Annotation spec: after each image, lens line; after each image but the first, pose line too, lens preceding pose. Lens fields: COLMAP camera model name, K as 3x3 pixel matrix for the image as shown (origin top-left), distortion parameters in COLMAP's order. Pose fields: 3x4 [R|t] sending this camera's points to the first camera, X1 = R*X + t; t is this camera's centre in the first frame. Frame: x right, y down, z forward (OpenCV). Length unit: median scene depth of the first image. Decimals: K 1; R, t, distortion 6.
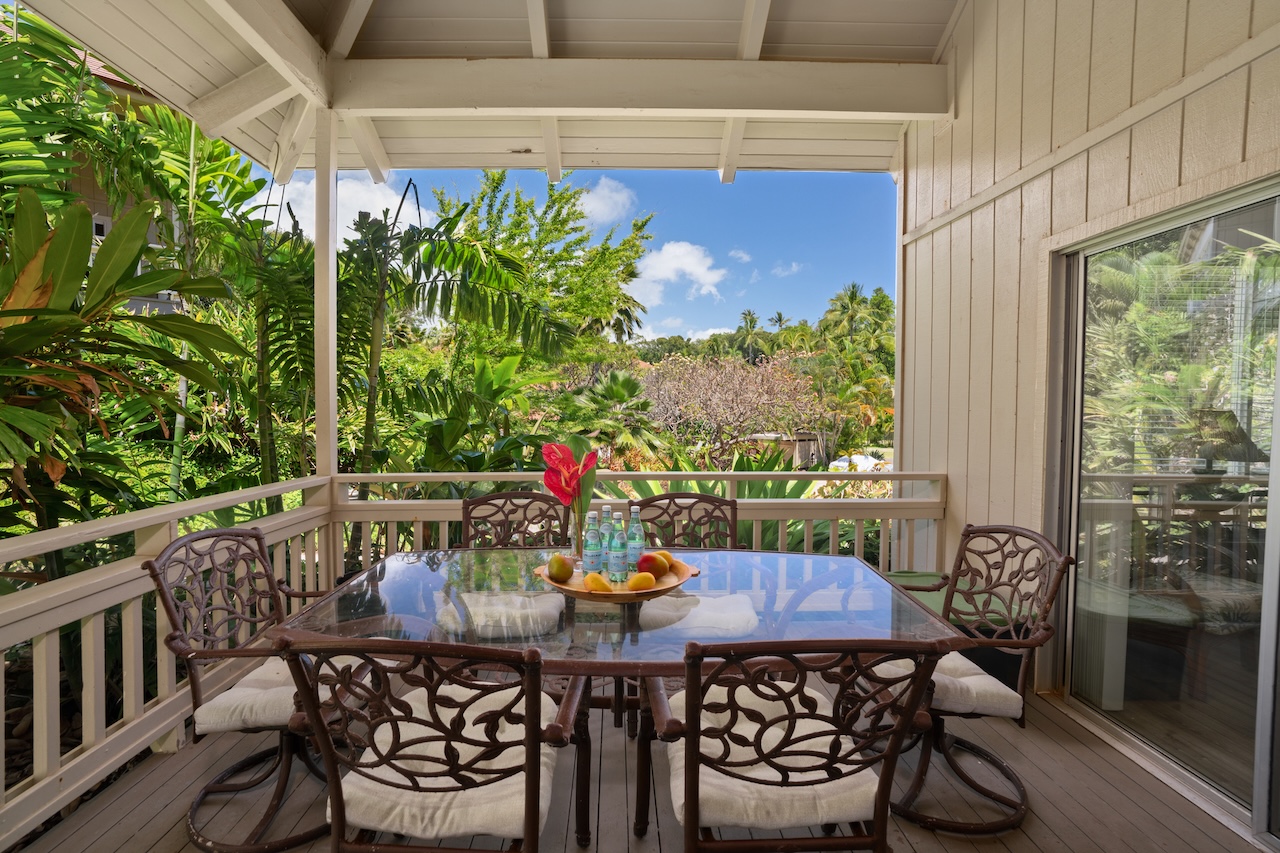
lens RADIAL K [[594.7, 0, 636.6], [0, 594.7, 421.4], [0, 0, 1]] dist [-0.034681, 0.009404]
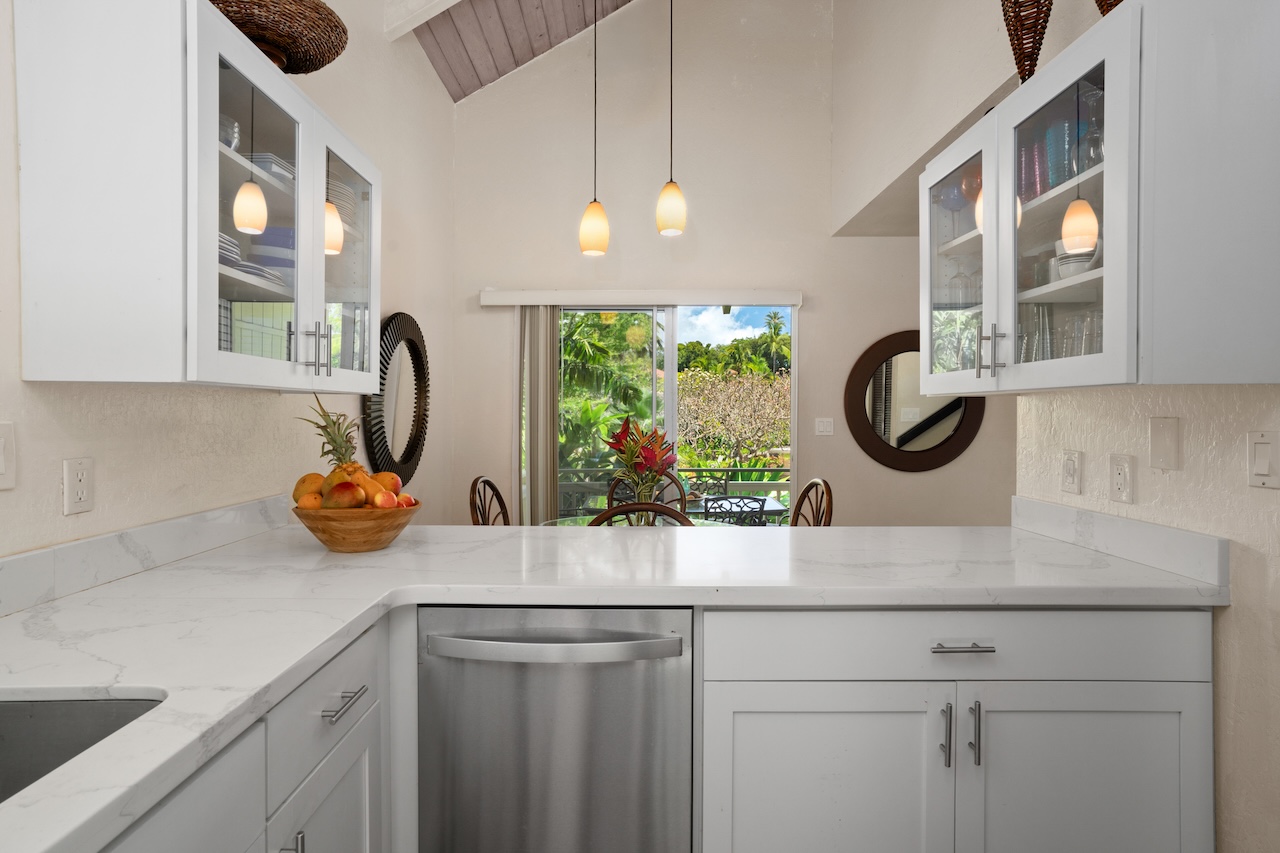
lens RADIAL K [[669.2, 0, 634.1], [0, 669.2, 419.2], [0, 0, 1]] dist [-0.014401, 0.000164]
pose [[0.999712, -0.000082, -0.024015, -0.011697], [-0.000444, 0.999761, -0.021872, -0.003442], [0.024011, 0.021876, 0.999472, -0.151798]]
